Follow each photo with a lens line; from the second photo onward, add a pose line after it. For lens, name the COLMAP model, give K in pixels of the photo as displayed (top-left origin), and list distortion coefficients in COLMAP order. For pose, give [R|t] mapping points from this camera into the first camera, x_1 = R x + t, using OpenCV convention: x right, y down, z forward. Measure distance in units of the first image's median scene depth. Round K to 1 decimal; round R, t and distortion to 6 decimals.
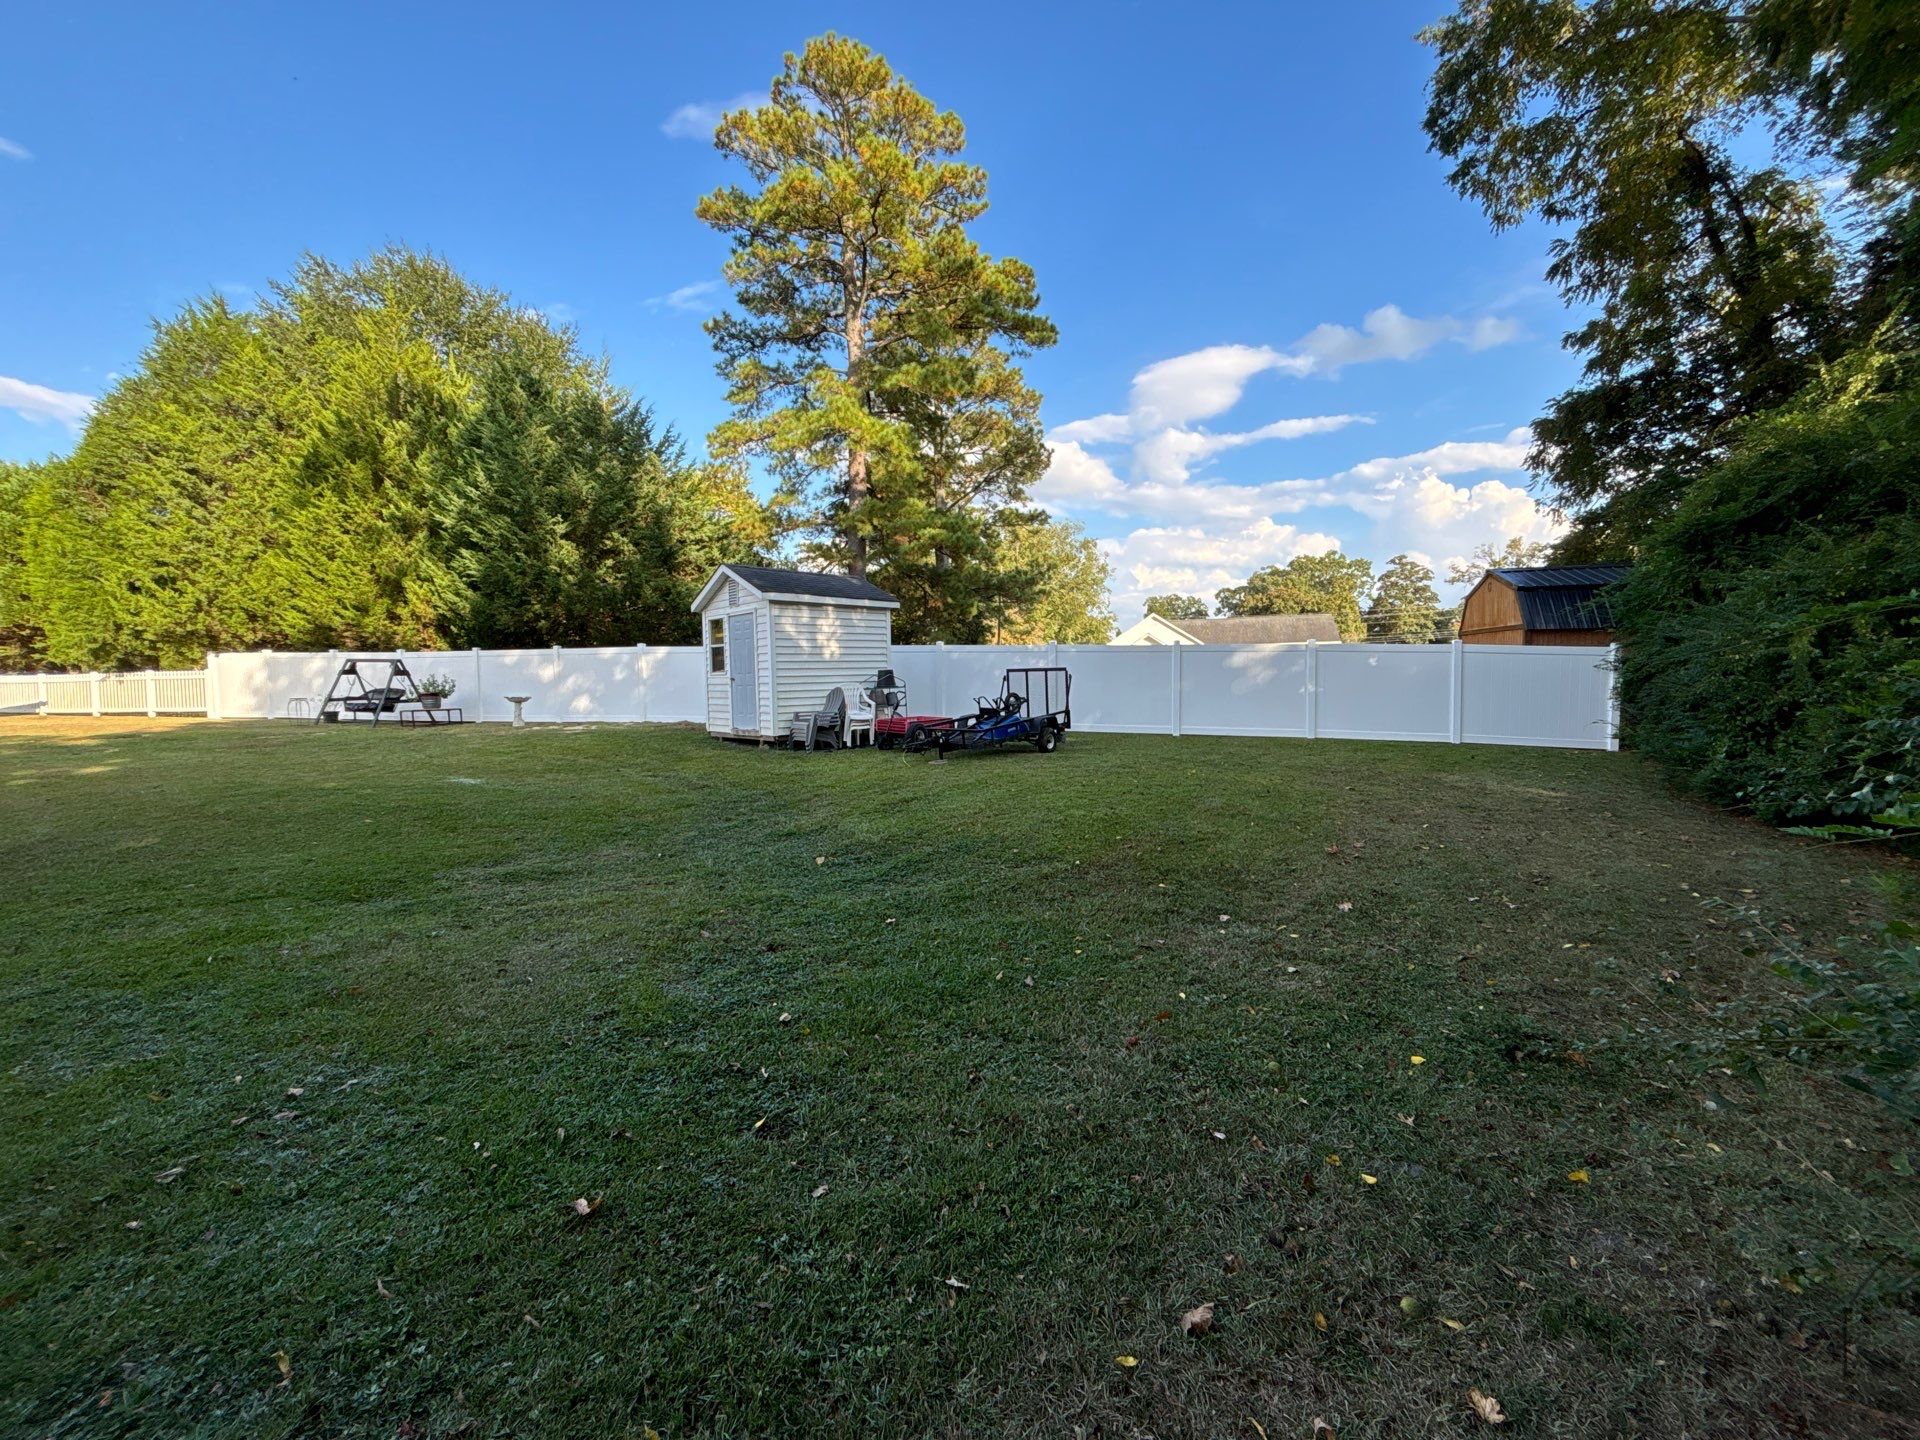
lens RADIAL K [[772.4, 0, 964.5], [0, 772.4, 714.0], [0, 0, 1]] dist [0.000873, 0.000135]
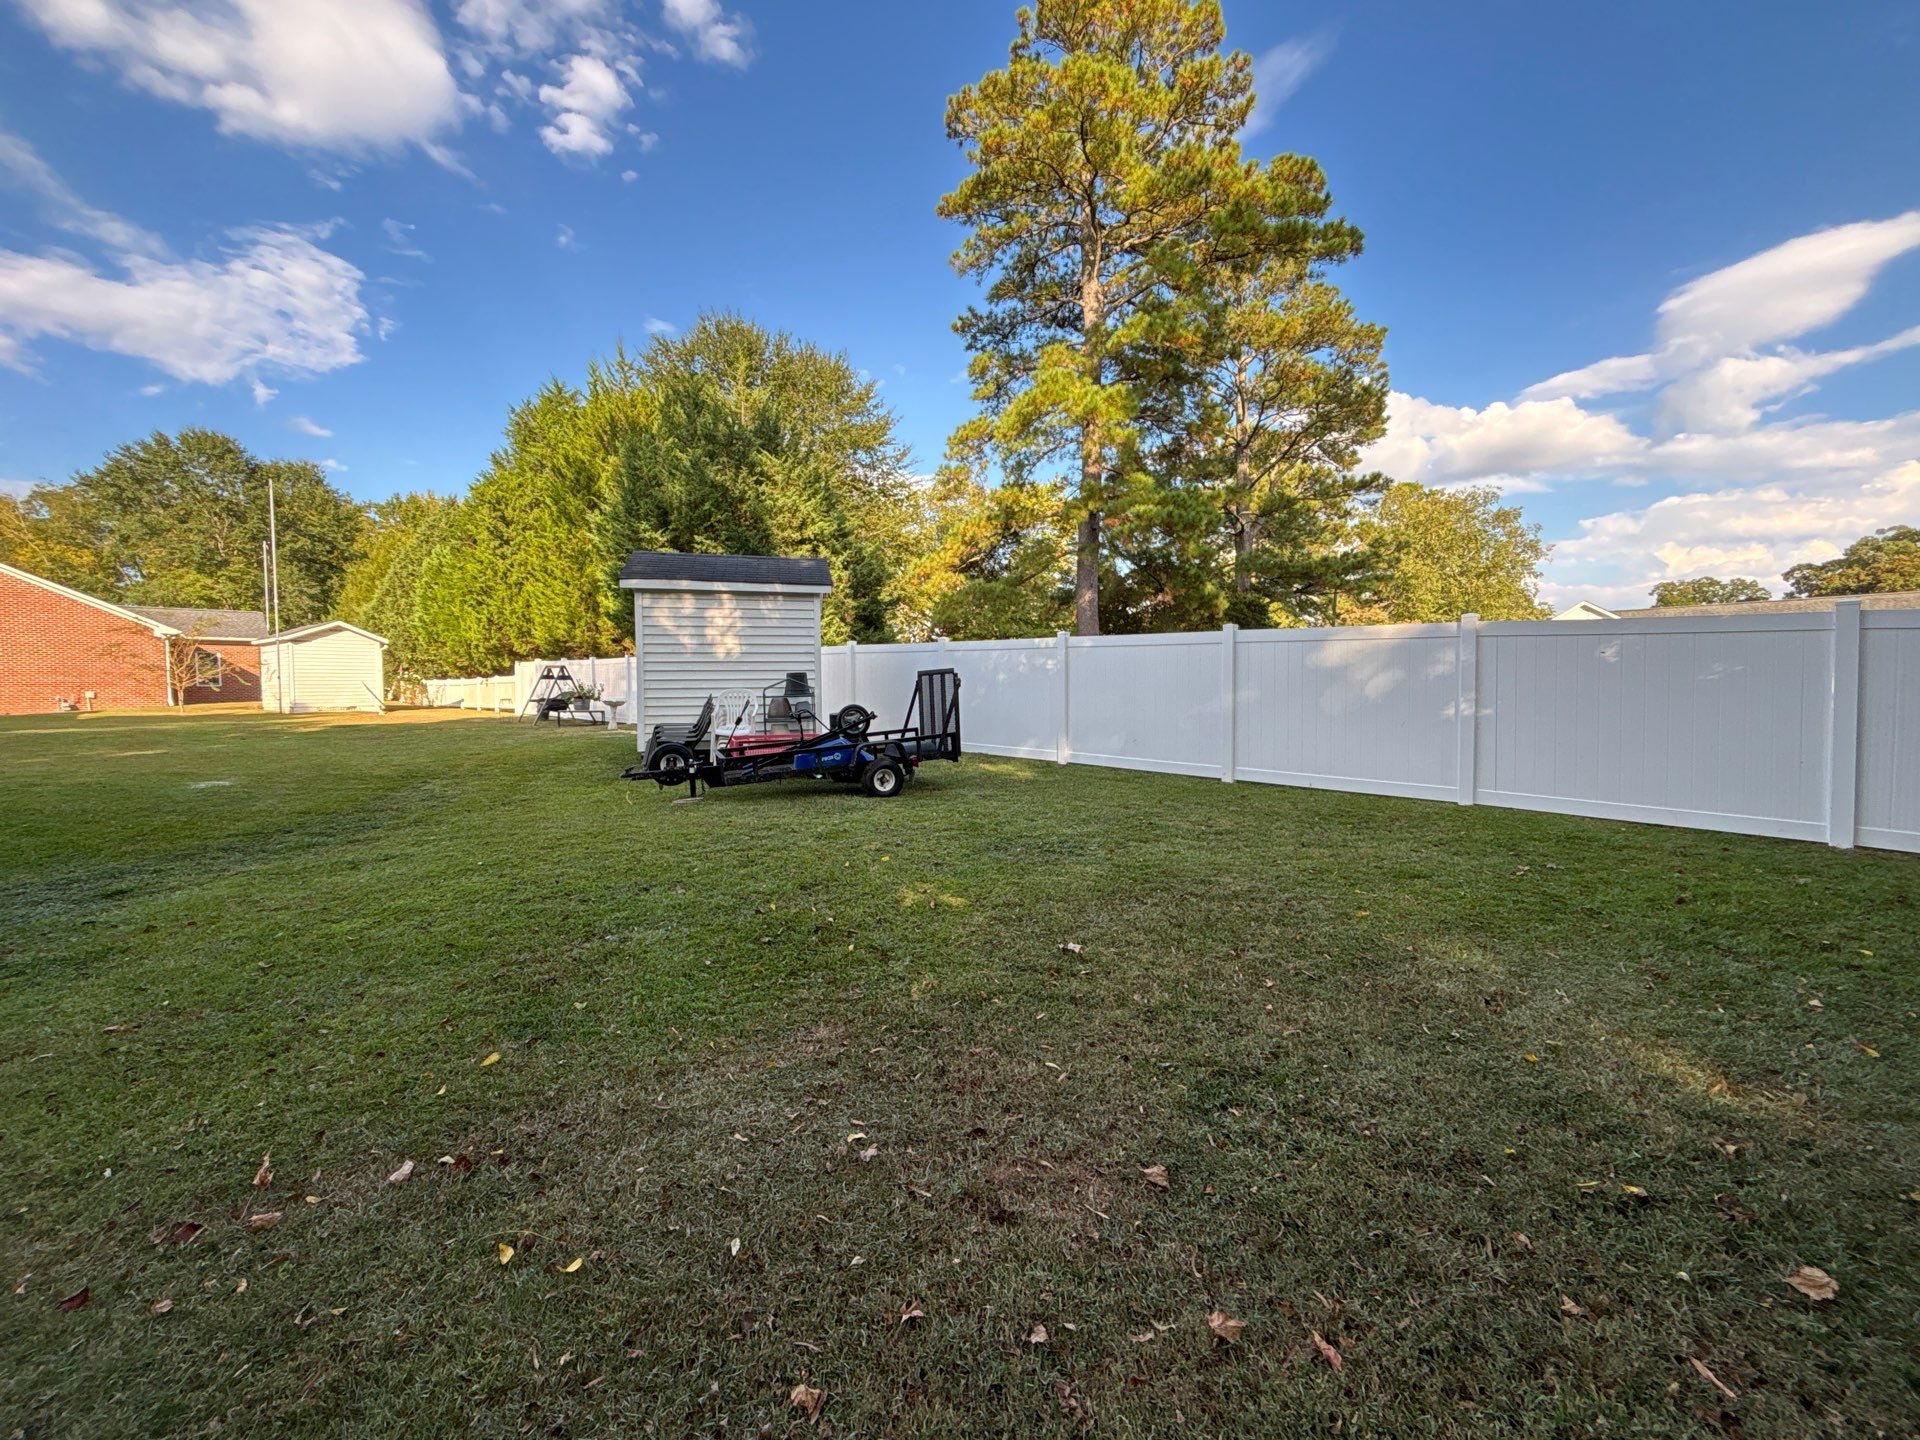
lens RADIAL K [[772.4, 0, 961.2], [0, 772.4, 714.5], [0, 0, 1]] dist [0.000873, 0.000135]
pose [[0.874192, 0.024124, -0.484980, 0.246606], [-0.029280, 0.999567, -0.003058, -0.010304], [0.484696, 0.016873, 0.874520, 0.235677]]
